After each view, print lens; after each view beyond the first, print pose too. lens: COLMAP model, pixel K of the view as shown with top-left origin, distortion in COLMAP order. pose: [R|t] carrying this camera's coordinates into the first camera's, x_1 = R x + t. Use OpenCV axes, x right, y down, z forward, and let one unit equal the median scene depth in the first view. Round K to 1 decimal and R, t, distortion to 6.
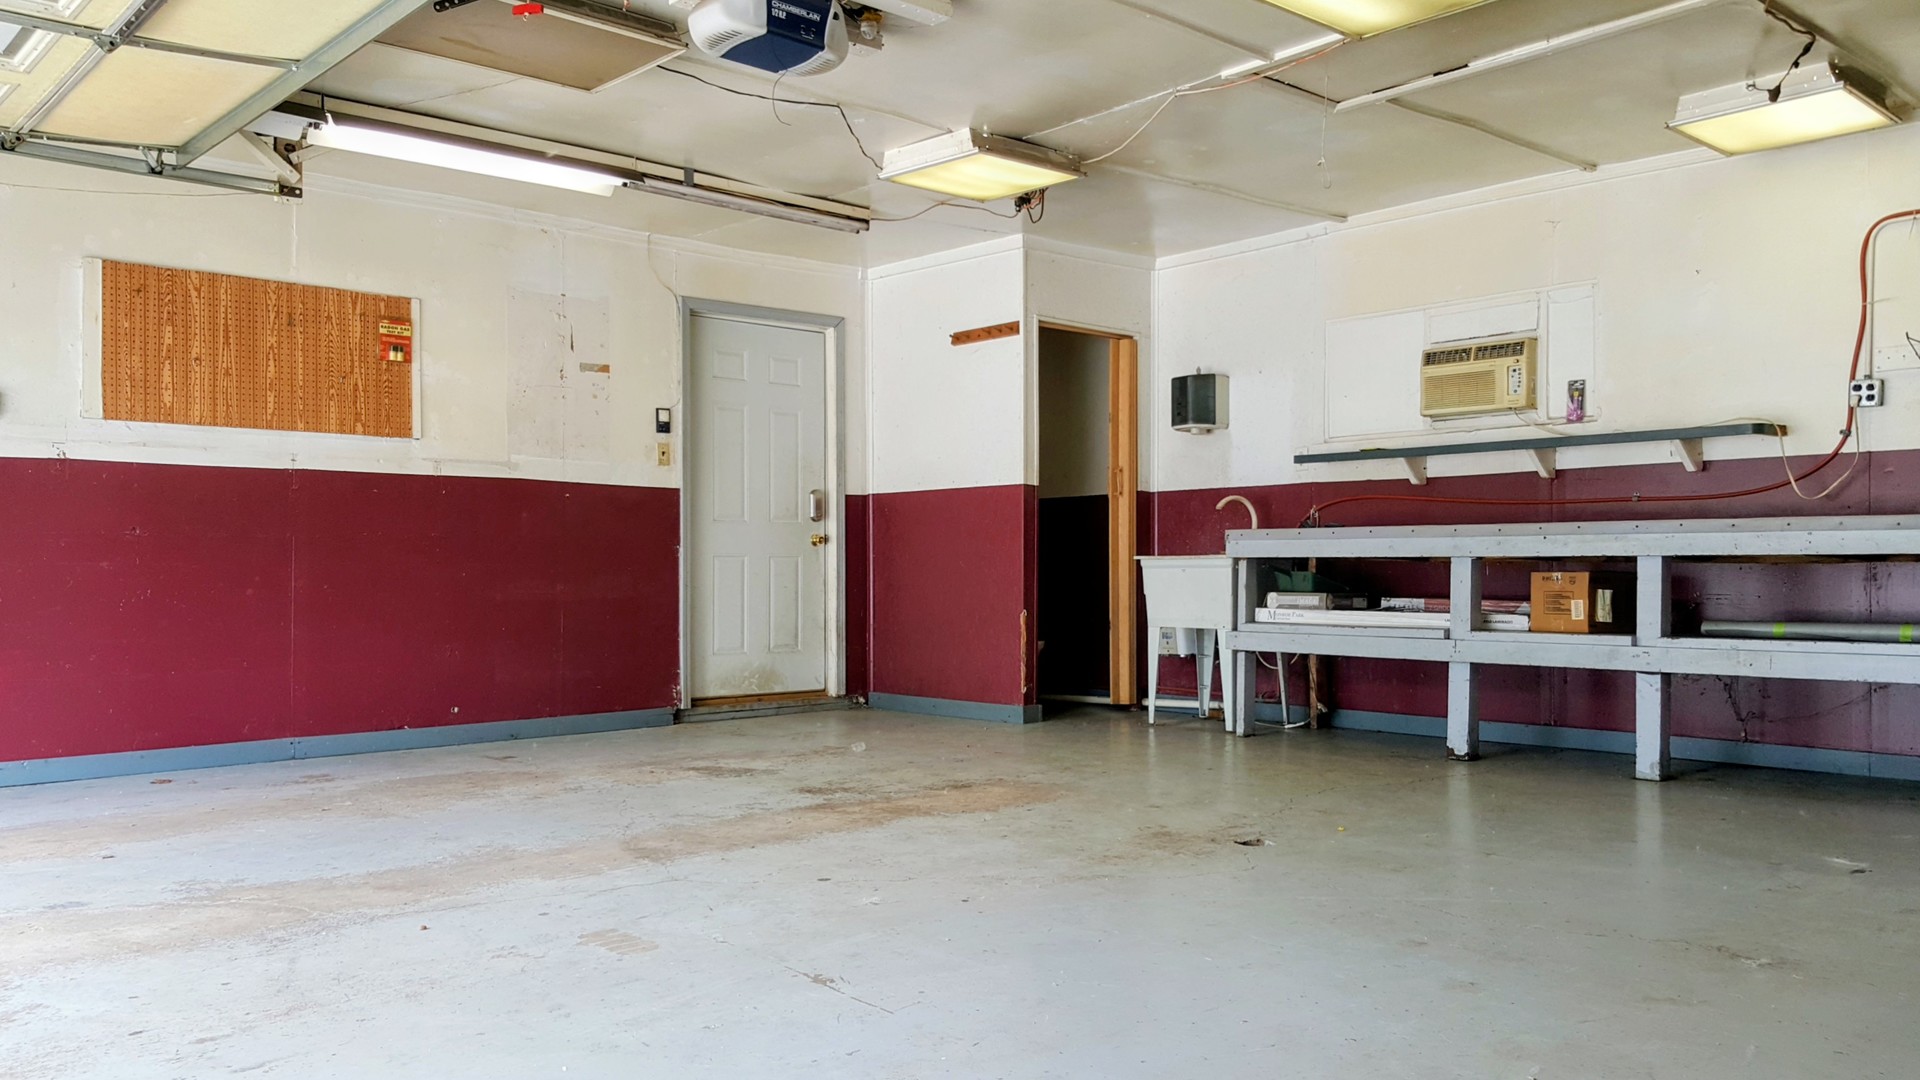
lens RADIAL K [[1481.3, 0, 957.2], [0, 1481.3, 565.7], [0, 0, 1]] dist [0.170409, -0.232144]
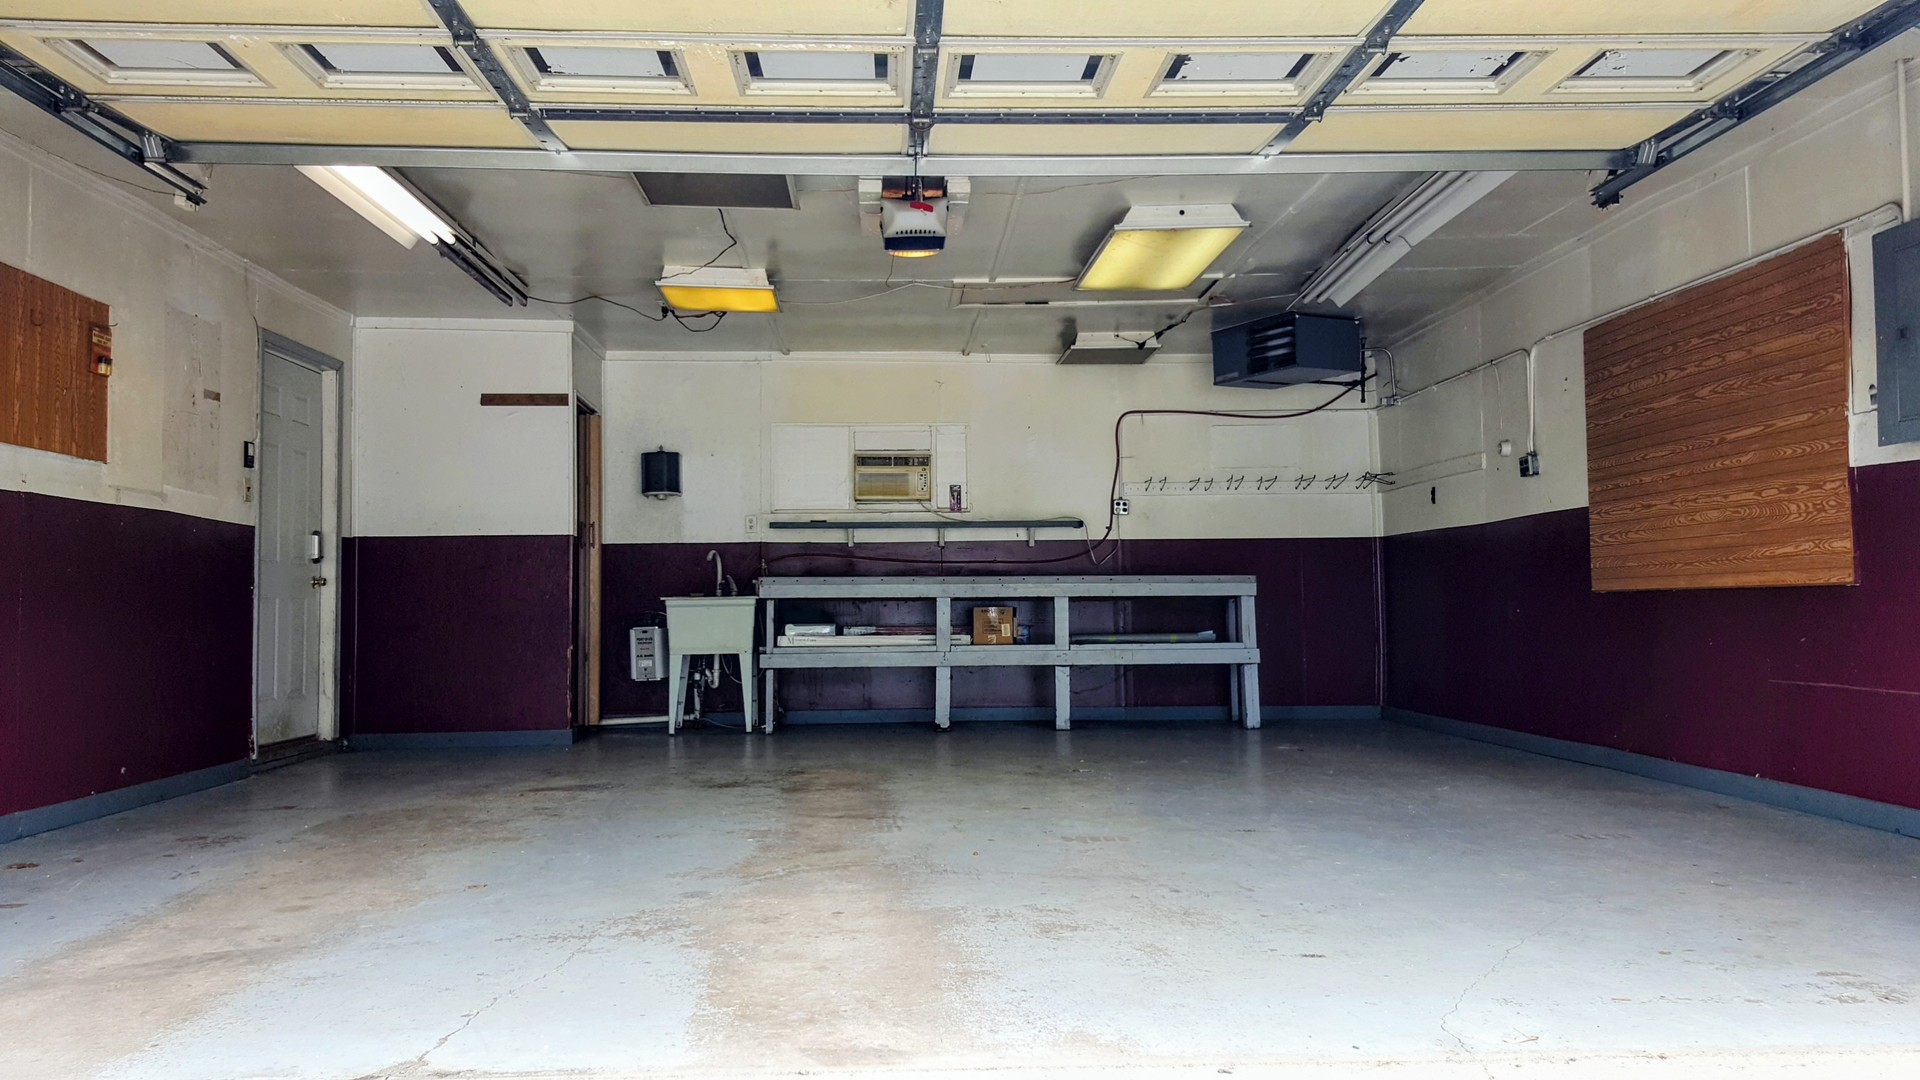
lens RADIAL K [[1441.6, 0, 960.0], [0, 1441.6, 540.0], [0, 0, 1]] dist [0.155472, -0.000701]
pose [[0.633110, 0.034294, 0.773301, -0.720858], [0.007334, 0.998707, -0.050295, 0.009016], [-0.774027, 0.037514, 0.632041, 0.056724]]
